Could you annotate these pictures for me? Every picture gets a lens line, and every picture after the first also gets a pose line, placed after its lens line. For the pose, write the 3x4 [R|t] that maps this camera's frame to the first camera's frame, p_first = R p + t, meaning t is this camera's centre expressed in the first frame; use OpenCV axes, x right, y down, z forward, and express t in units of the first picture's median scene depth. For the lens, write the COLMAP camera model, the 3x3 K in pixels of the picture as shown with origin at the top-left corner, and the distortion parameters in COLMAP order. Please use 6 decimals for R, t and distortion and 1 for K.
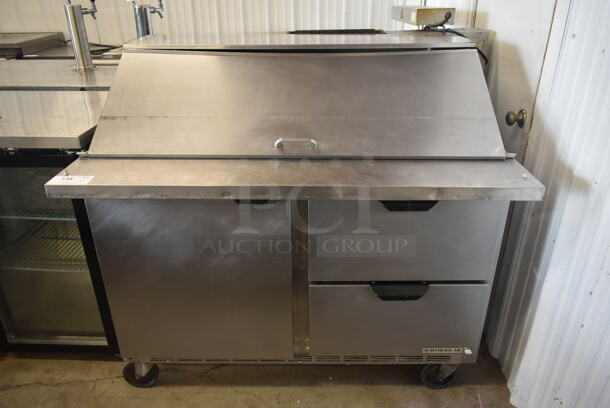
lens RADIAL K [[470.0, 0, 305.0], [0, 470.0, 204.0], [0, 0, 1]] dist [-0.004735, -0.002102]
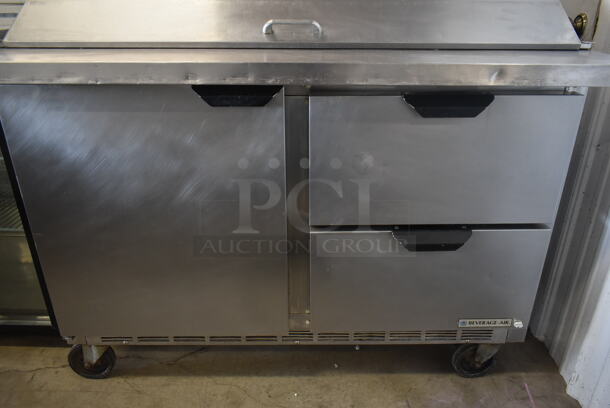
lens RADIAL K [[470.0, 0, 305.0], [0, 470.0, 204.0], [0, 0, 1]] dist [-0.004735, -0.002102]
pose [[0.999916, -0.003012, 0.012588, -0.006814], [0.003293, 0.999745, -0.022345, 0.125458], [-0.012518, 0.022385, 0.999671, 0.221722]]
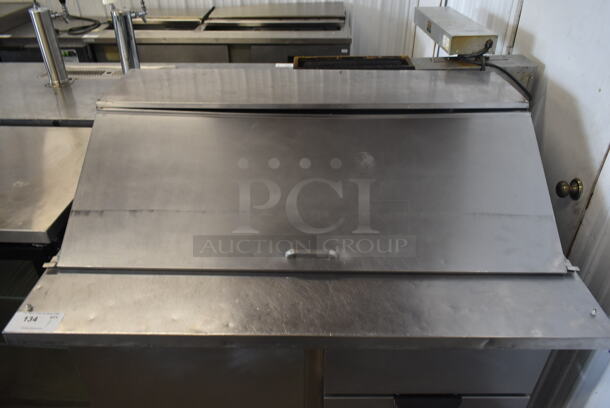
lens RADIAL K [[467.7, 0, 305.0], [0, 467.7, 204.0], [0, 0, 1]] dist [0.003515, 0.001733]
pose [[0.999989, 0.001549, 0.004434, -0.026720], [-0.002100, 0.991908, 0.126939, -0.252089], [-0.004201, -0.126947, 0.991901, 0.158976]]
